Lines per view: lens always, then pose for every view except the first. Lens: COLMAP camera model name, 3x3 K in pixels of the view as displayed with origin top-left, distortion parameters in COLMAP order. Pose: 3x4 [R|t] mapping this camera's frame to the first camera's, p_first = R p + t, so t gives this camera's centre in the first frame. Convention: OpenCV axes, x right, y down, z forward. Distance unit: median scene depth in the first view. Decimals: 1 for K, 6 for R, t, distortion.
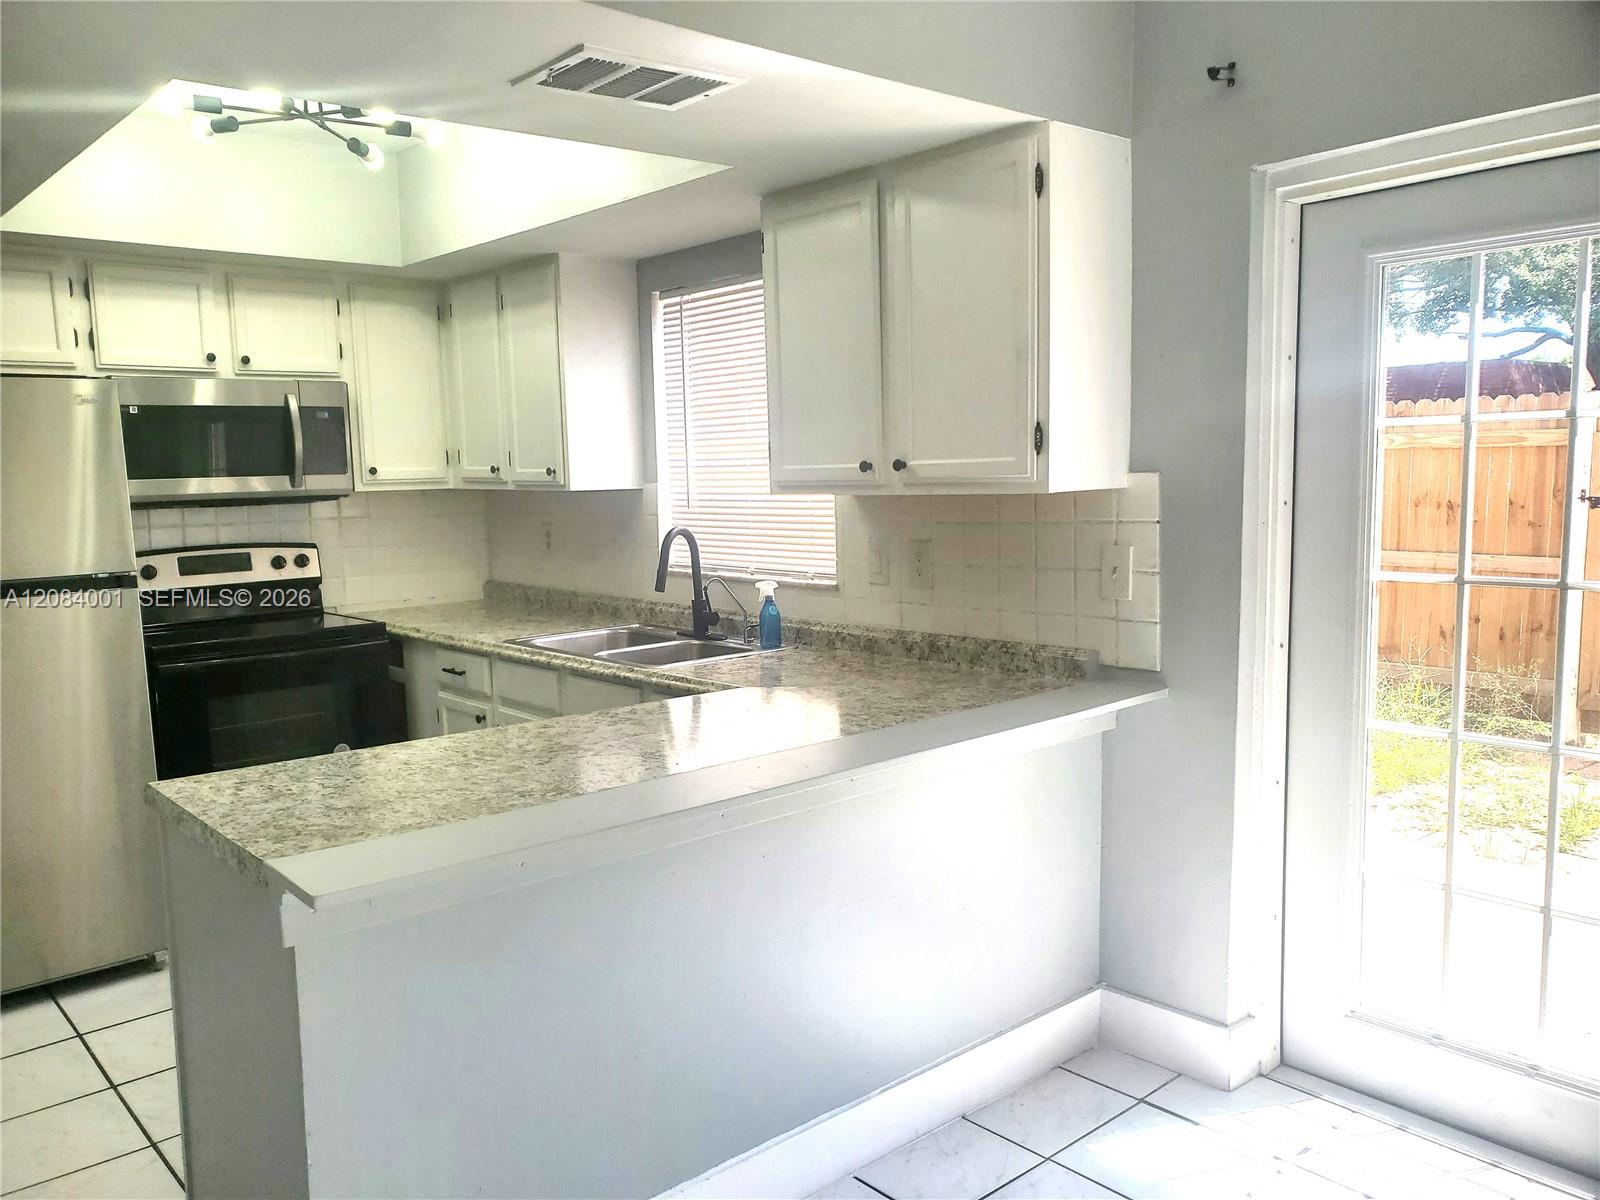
lens RADIAL K [[1224.4, 0, 762.3], [0, 1224.4, 602.5], [0, 0, 1]] dist [0.013969, 0.011788]
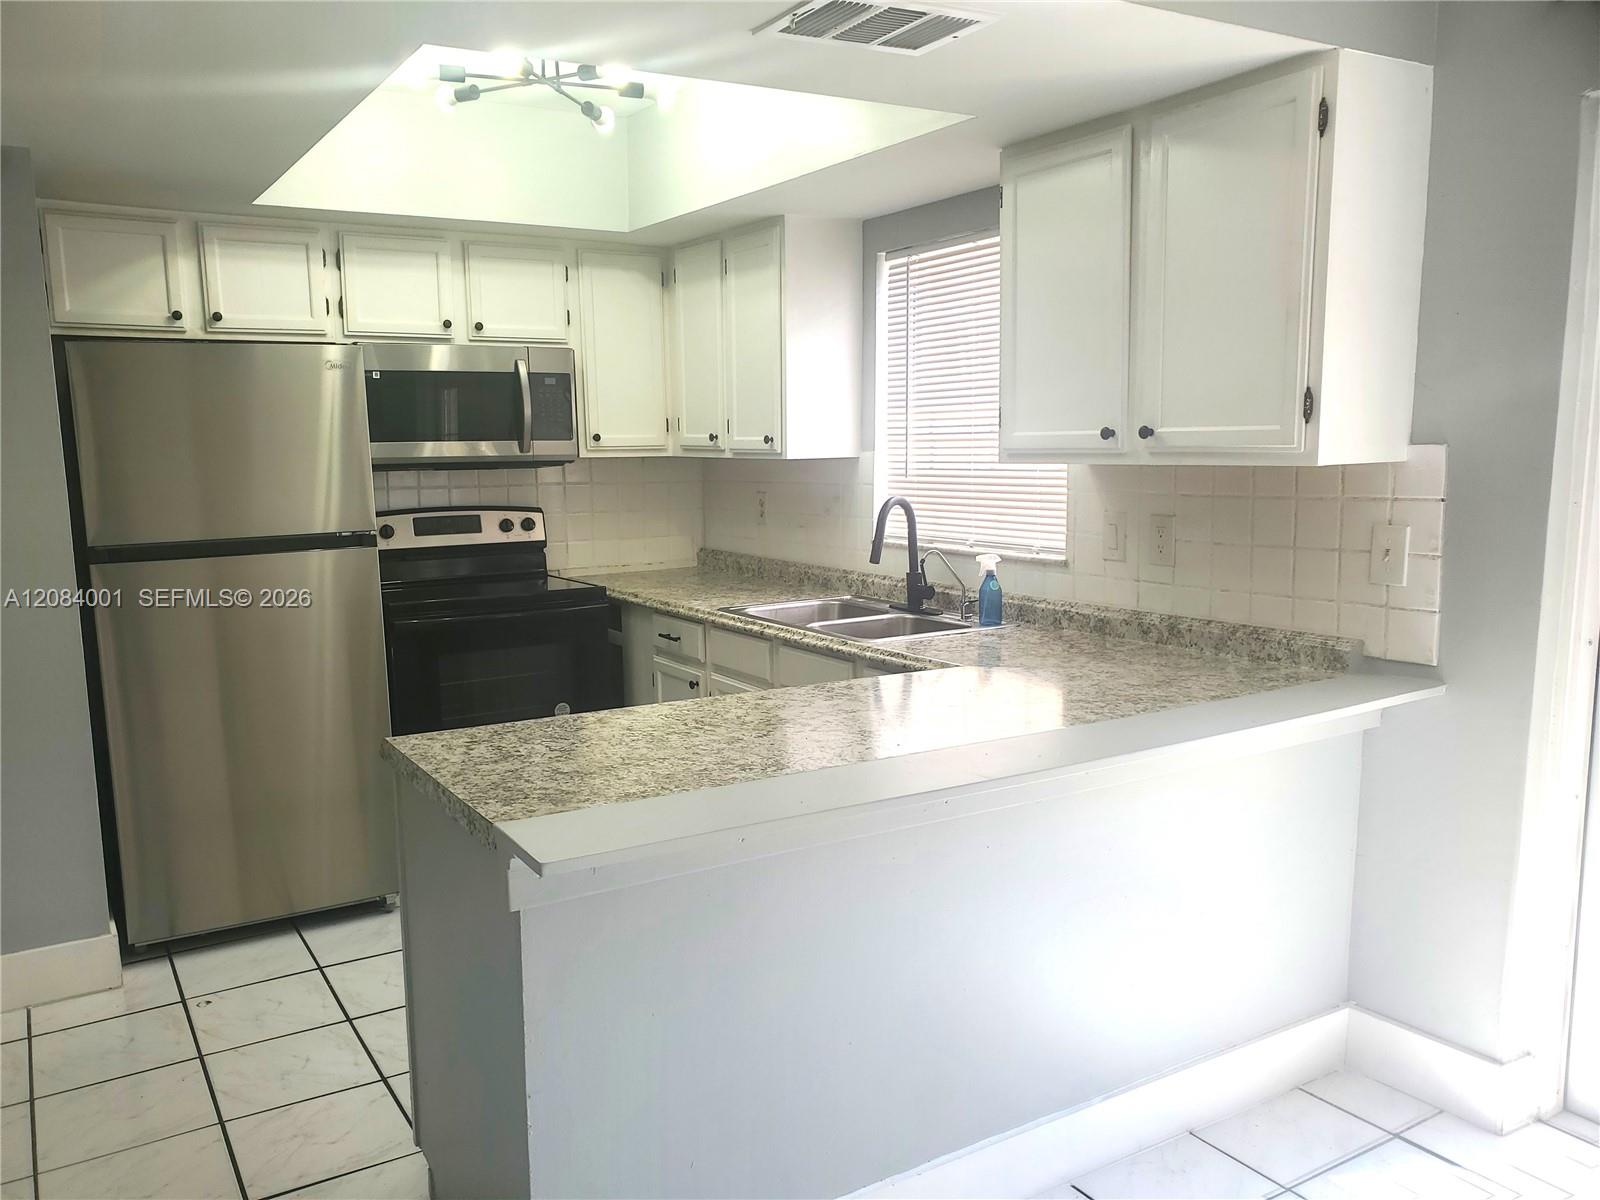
lens RADIAL K [[1237.4, 0, 764.8], [0, 1237.4, 603.3], [0, 0, 1]] dist [0.004336, 0.000037]
pose [[0.986280, 0.031051, -0.162135, -0.014036], [-0.027120, 0.999283, 0.026407, -0.000592], [0.162838, -0.021648, 0.986415, 0.020676]]
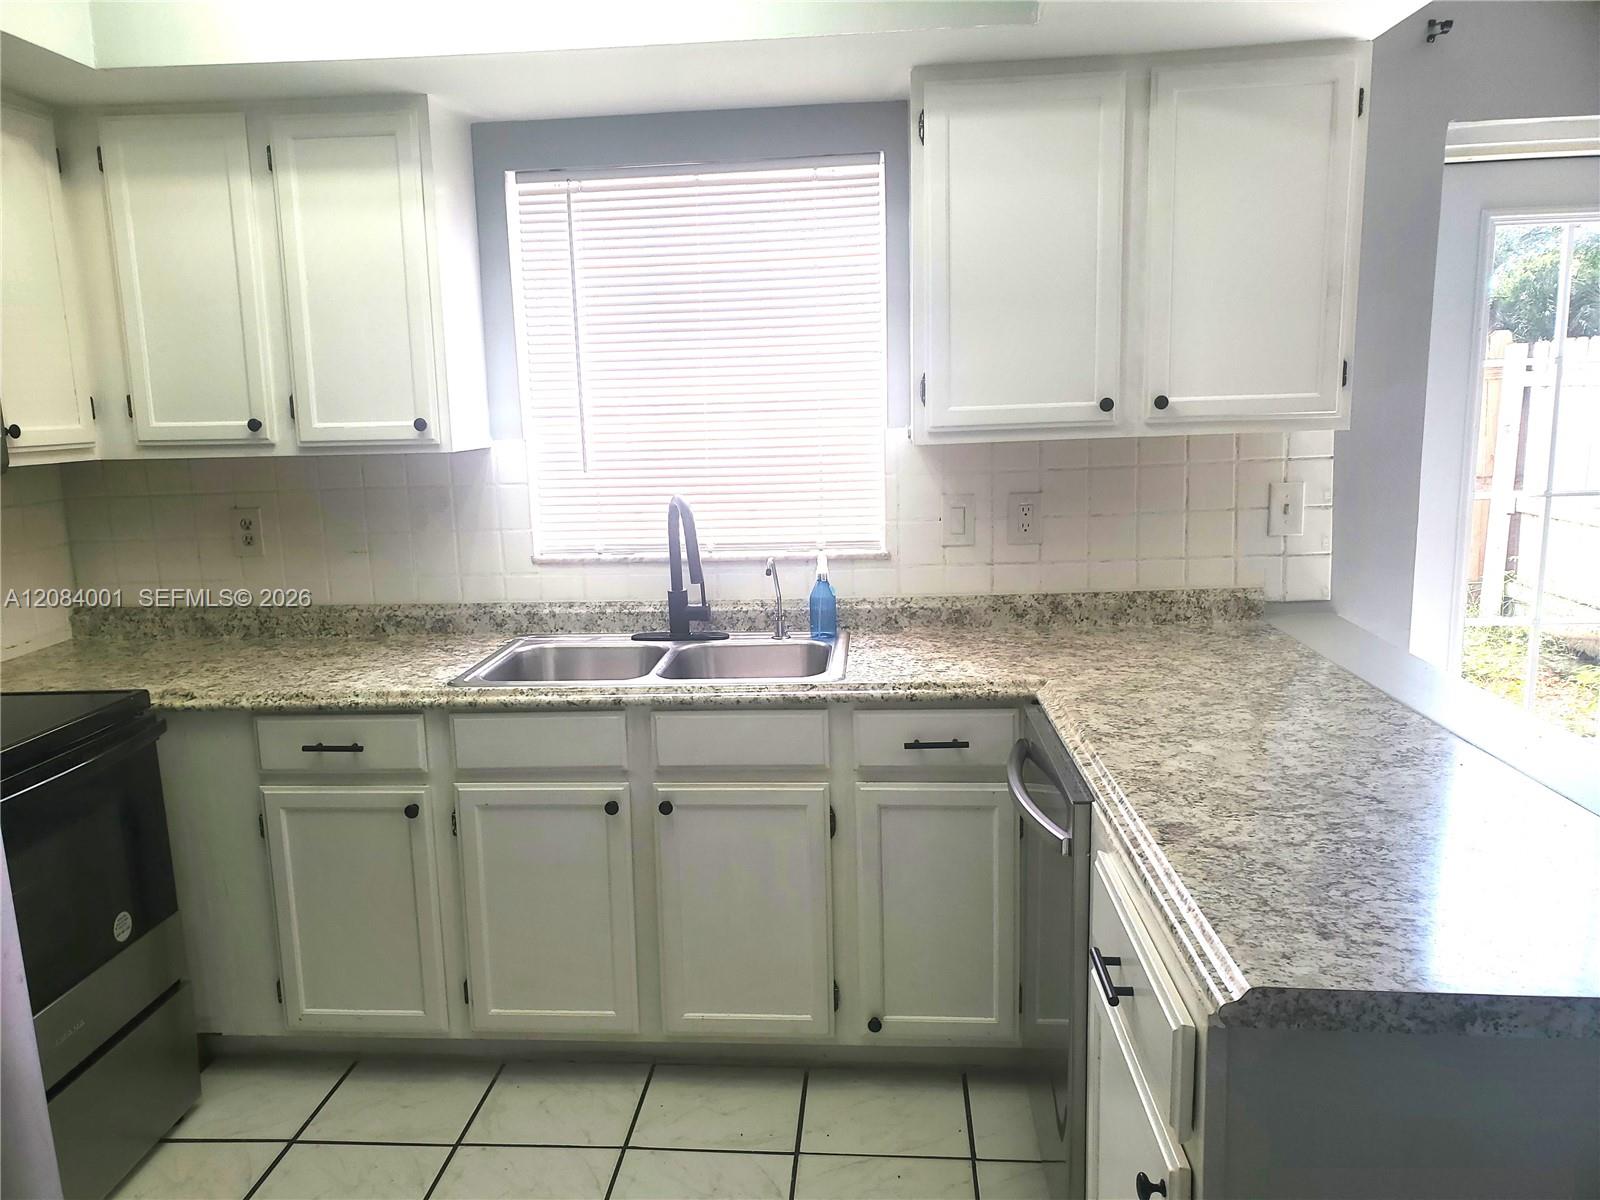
lens RADIAL K [[1237.4, 0, 764.8], [0, 1237.4, 603.3], [0, 0, 1]] dist [0.004336, 0.000037]
pose [[0.718631, -0.111307, 0.686426, -0.634031], [0.091867, 0.993651, 0.064947, -0.045986], [-0.689297, 0.016386, 0.724294, 0.476746]]
